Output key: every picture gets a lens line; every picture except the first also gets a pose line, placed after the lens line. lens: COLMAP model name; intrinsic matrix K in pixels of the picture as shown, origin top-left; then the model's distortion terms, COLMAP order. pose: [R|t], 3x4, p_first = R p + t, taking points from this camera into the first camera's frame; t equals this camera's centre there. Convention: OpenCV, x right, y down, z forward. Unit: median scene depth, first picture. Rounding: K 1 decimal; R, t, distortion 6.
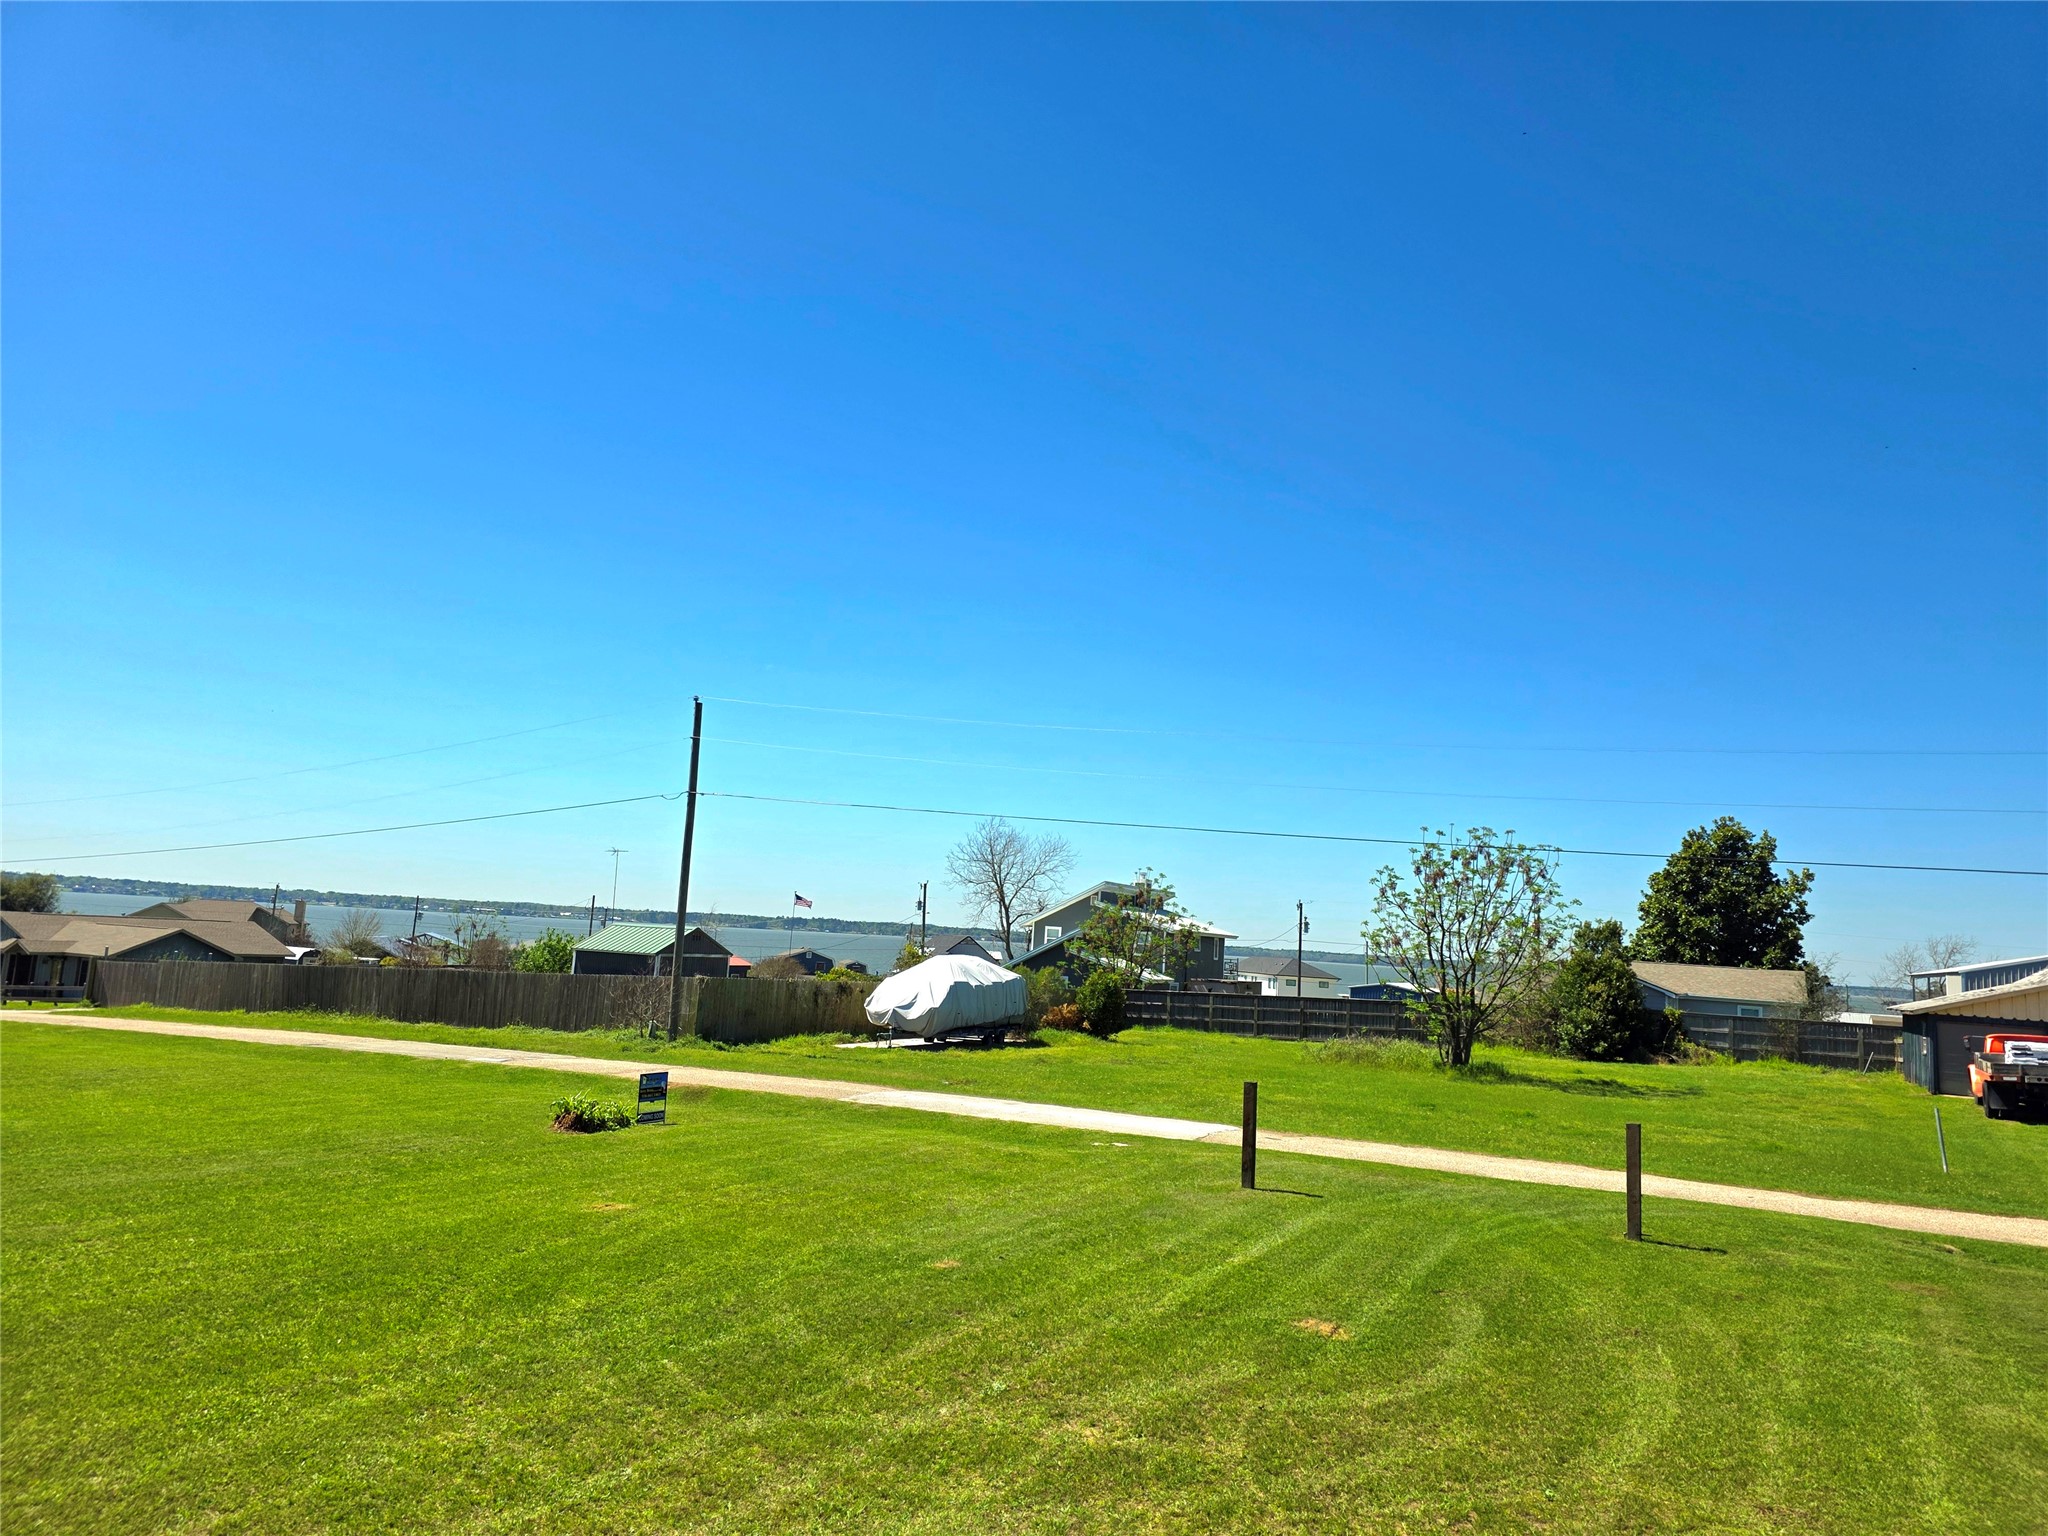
lens RADIAL K [[1371.7, 0, 1007.6], [0, 1371.7, 761.8], [0, 0, 1]] dist [0.050334, -0.035937]
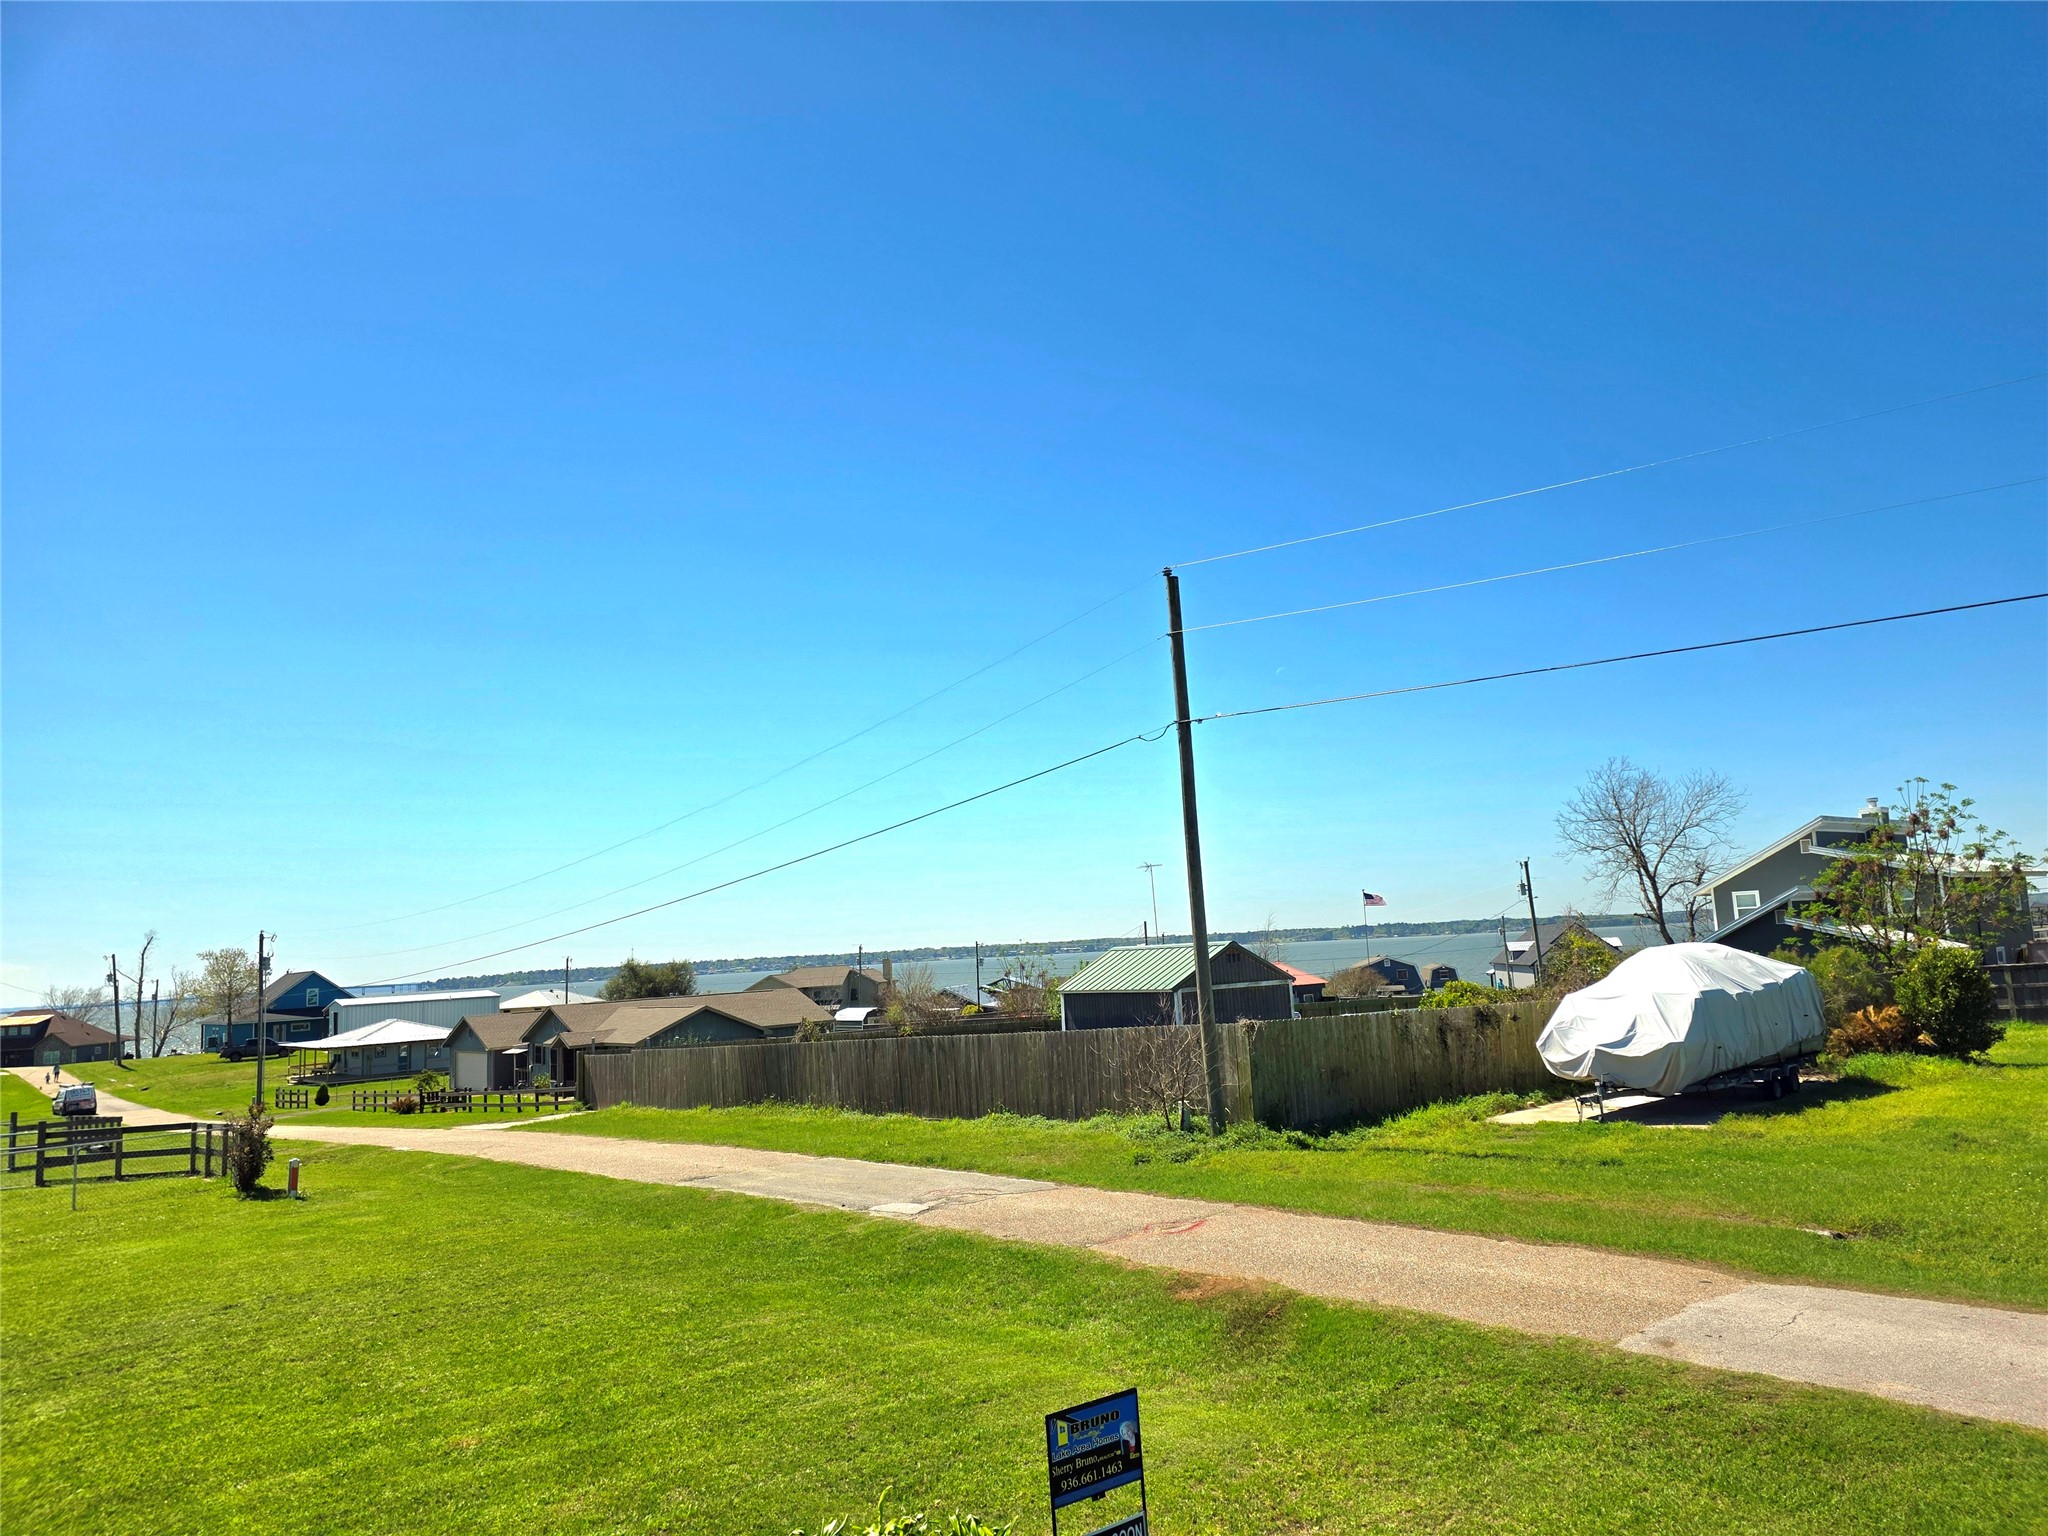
lens RADIAL K [[1371.7, 0, 1019.0], [0, 1371.7, 766.0], [0, 0, 1]] dist [0.050334, -0.035937]
pose [[0.916905, -0.157605, -0.366668, -0.060688], [0.154623, 0.987254, -0.037695, 0.041713], [0.367935, -0.022133, 0.929588, 0.323370]]
